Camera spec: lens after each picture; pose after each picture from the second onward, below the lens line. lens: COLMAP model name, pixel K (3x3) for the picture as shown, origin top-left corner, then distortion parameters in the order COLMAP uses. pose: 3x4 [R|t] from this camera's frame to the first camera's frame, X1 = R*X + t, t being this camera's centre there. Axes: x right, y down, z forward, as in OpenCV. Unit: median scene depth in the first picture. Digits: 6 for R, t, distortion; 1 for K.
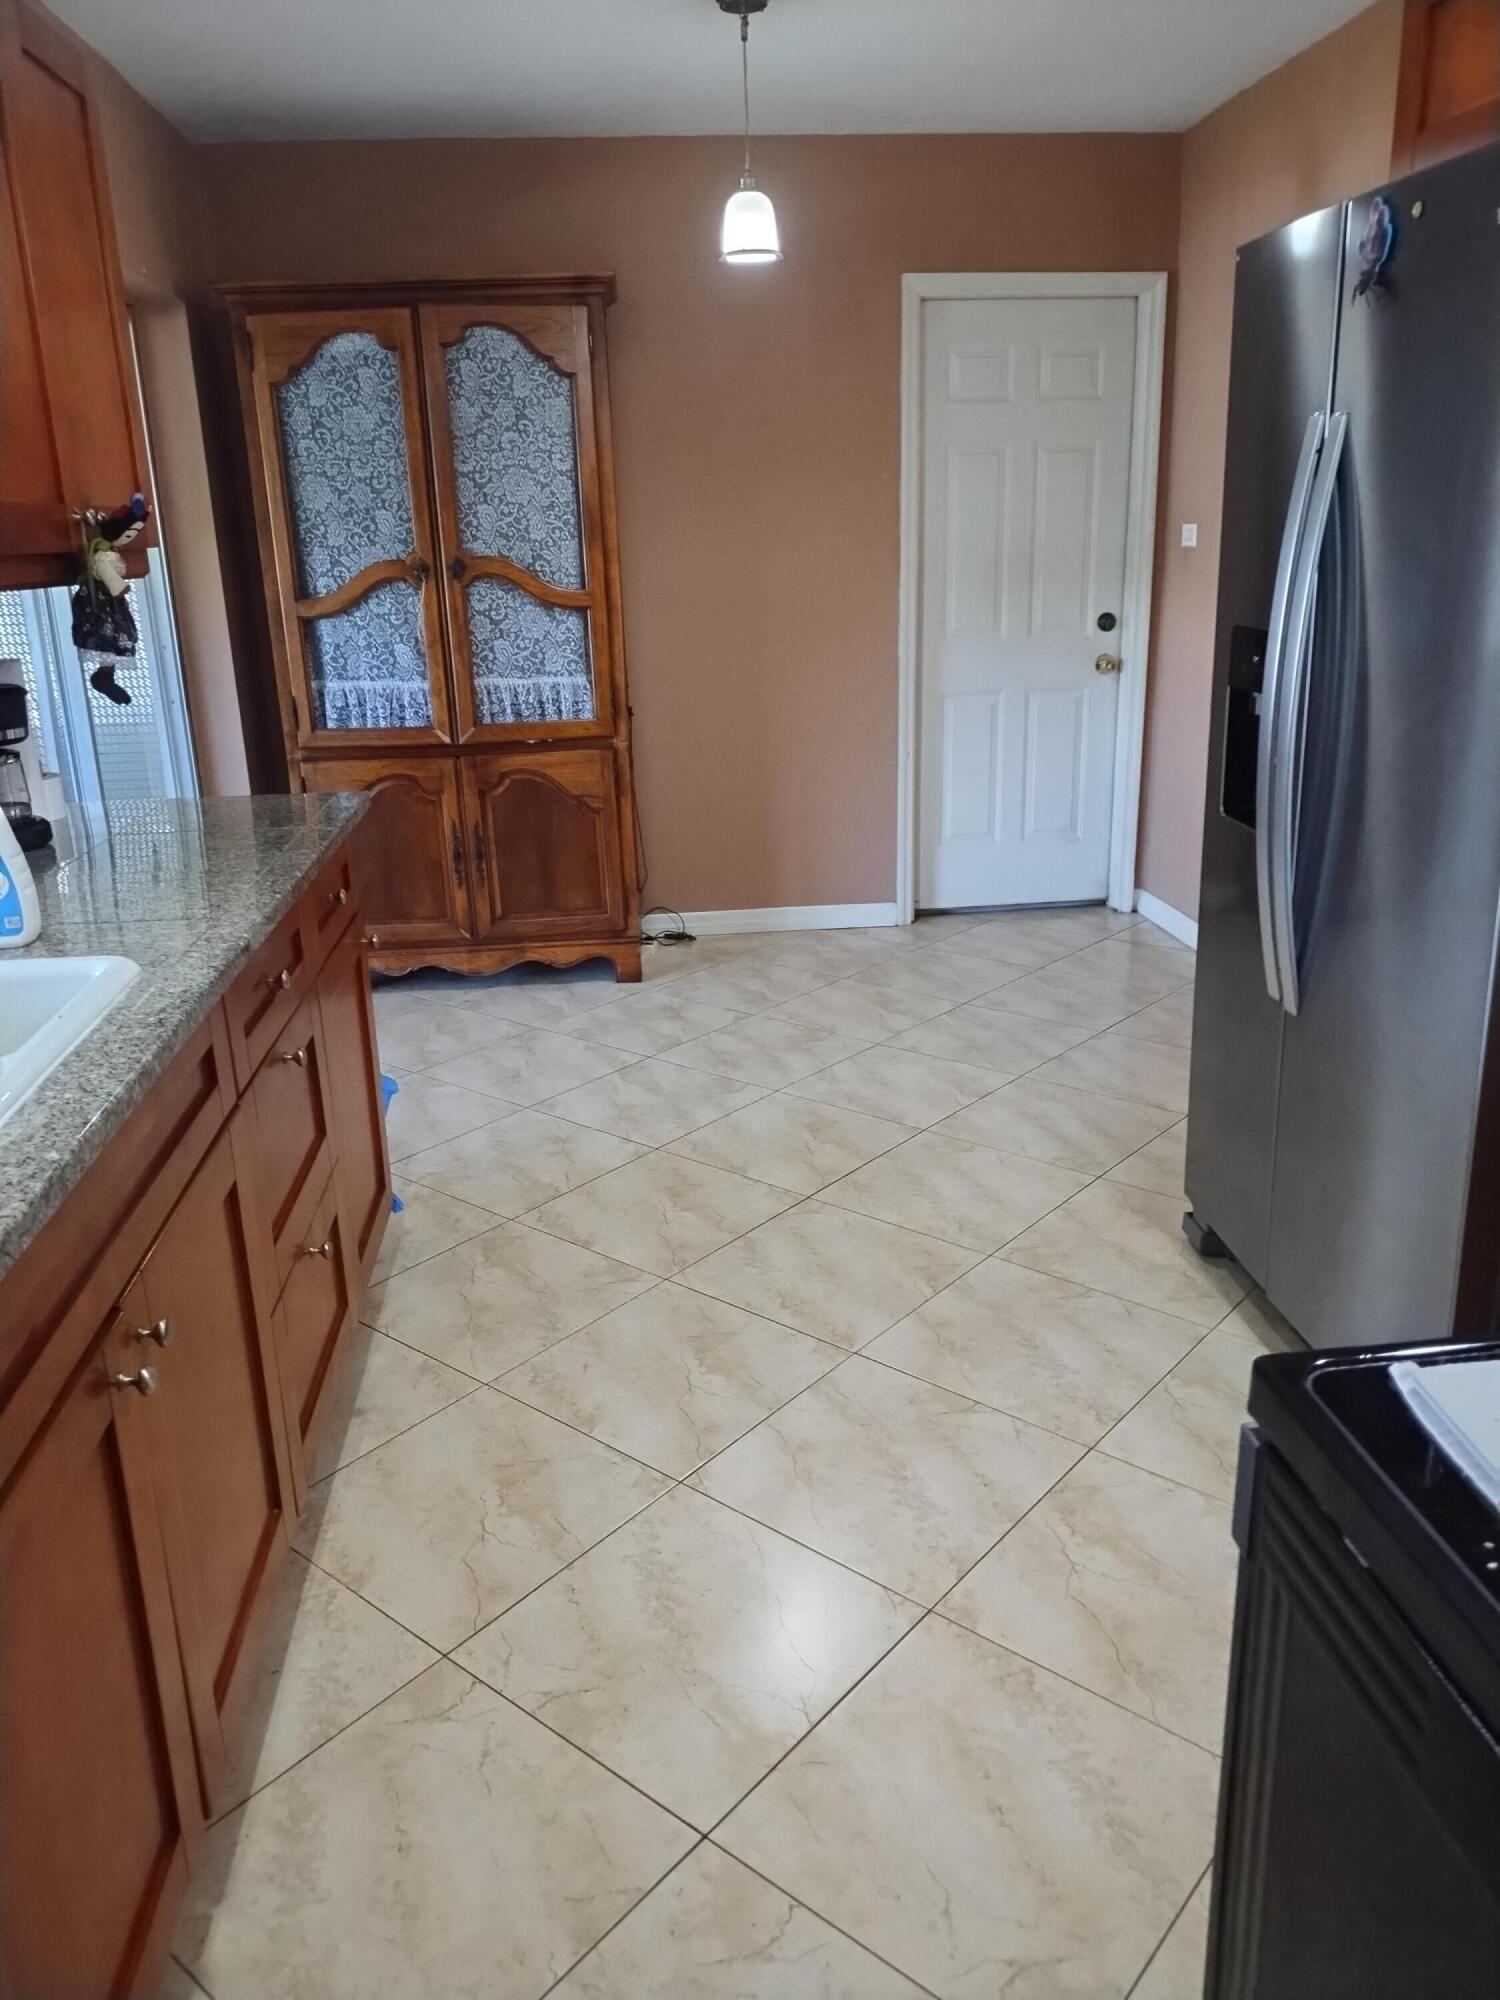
lens RADIAL K [[1505.3, 0, 750.2], [0, 1505.3, 999.9], [0, 0, 1]] dist [-0.005006, -0.007666]
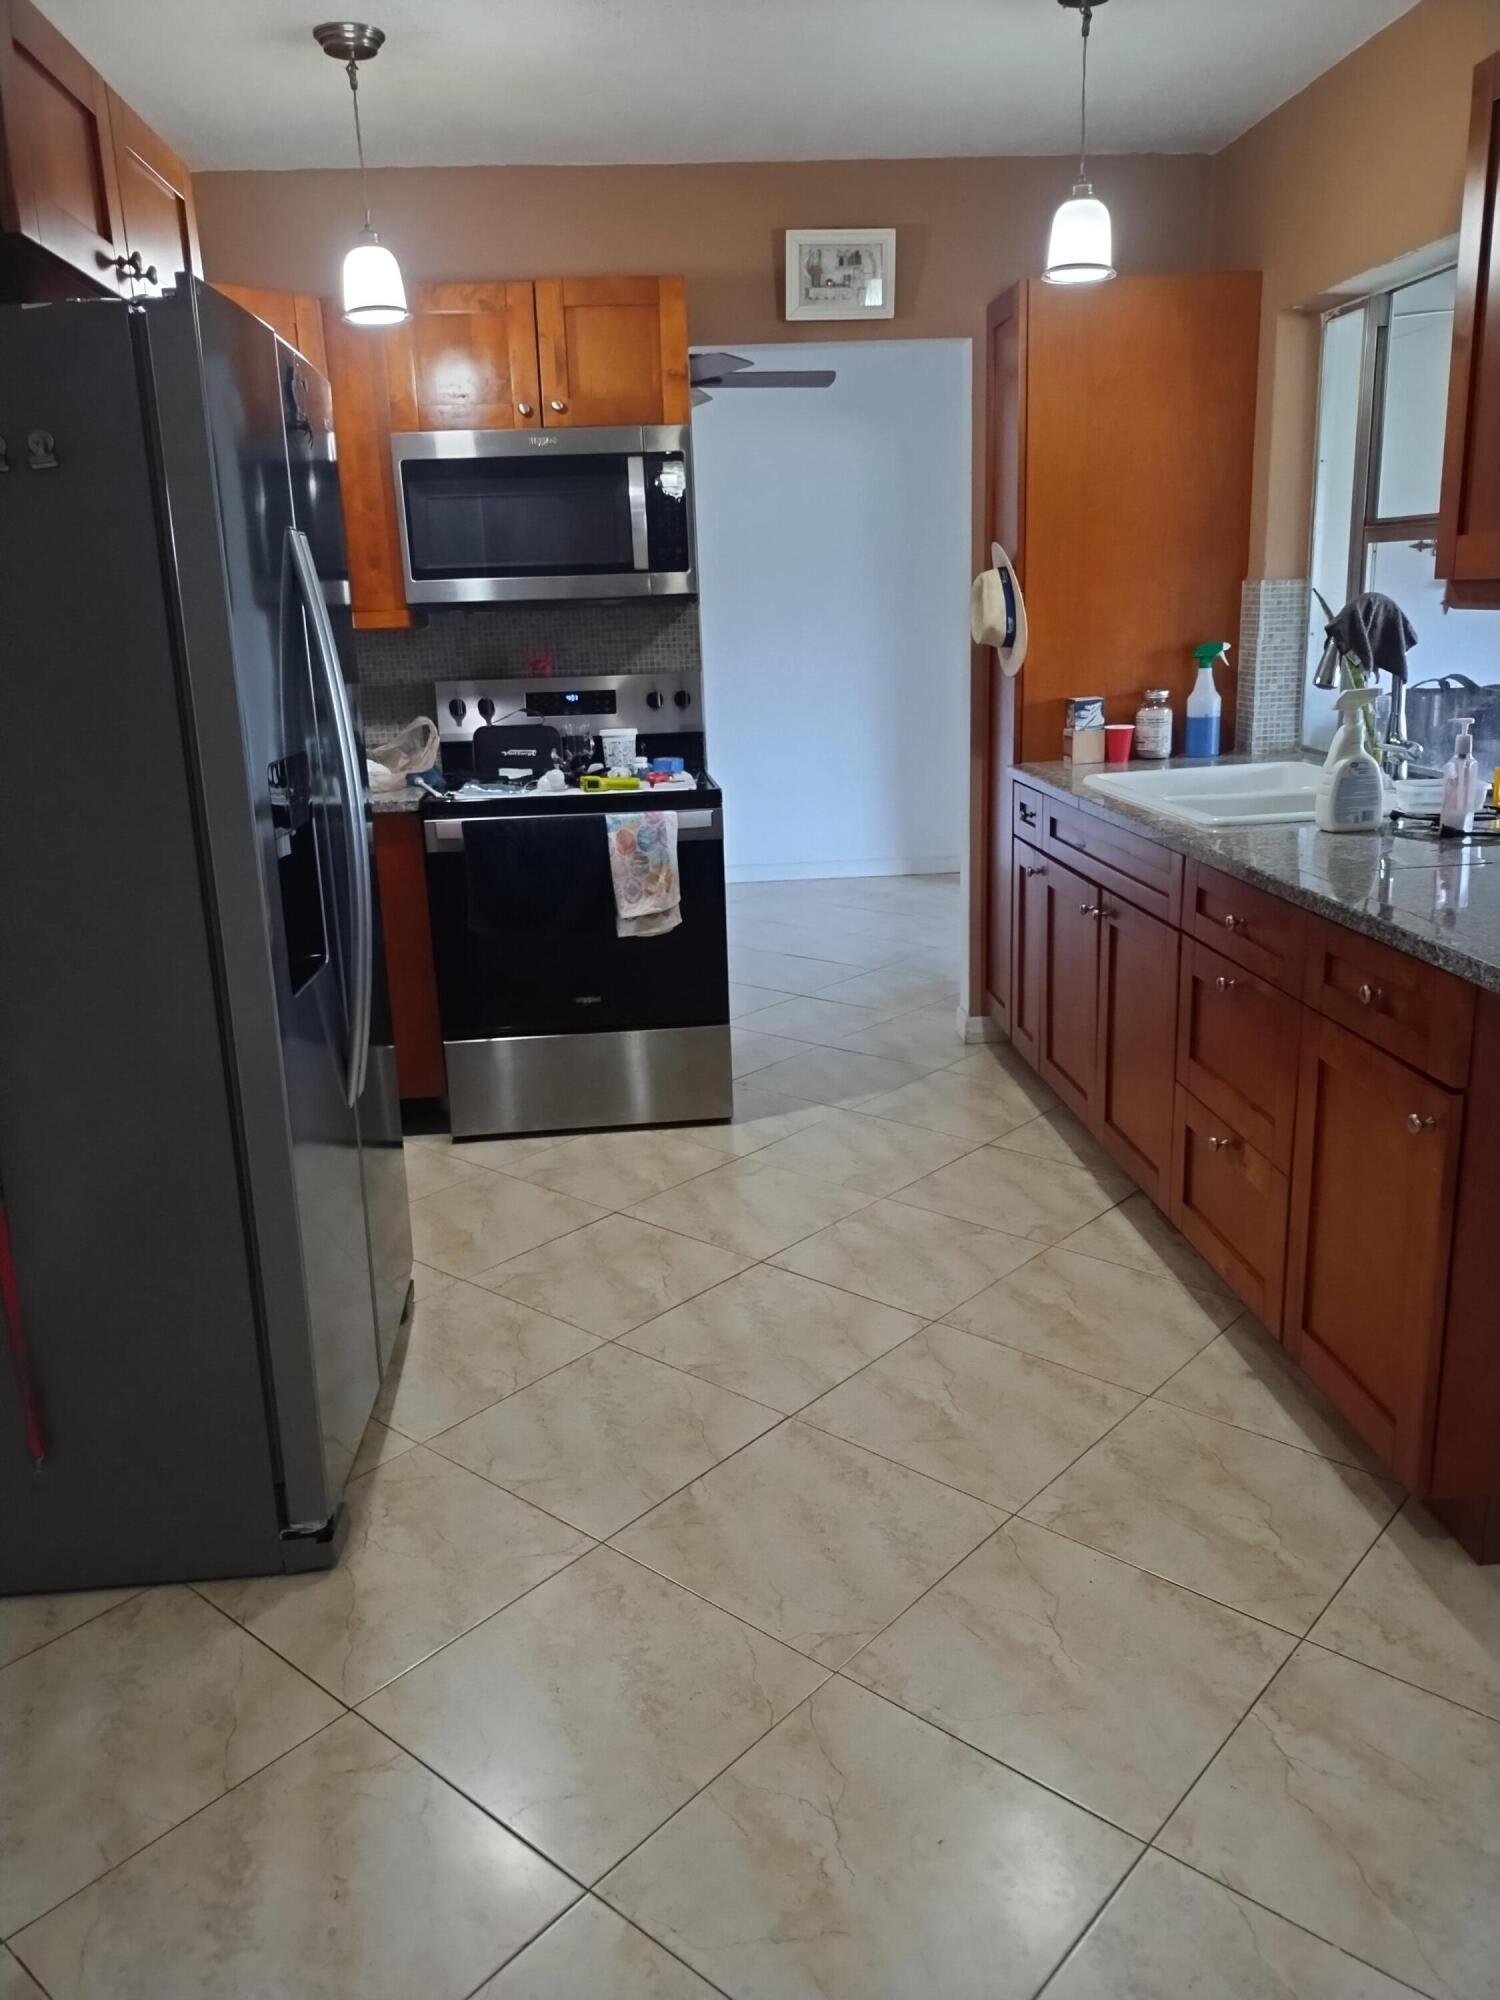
lens RADIAL K [[1505.3, 0, 749.4], [0, 1505.3, 997.3], [0, 0, 1]] dist [-0.005006, -0.007666]
pose [[-0.997531, 0.061306, 0.034257, 0.045512], [0.070129, 0.843693, 0.532226, -0.542595], [0.003726, 0.533315, -0.845909, 1.719632]]
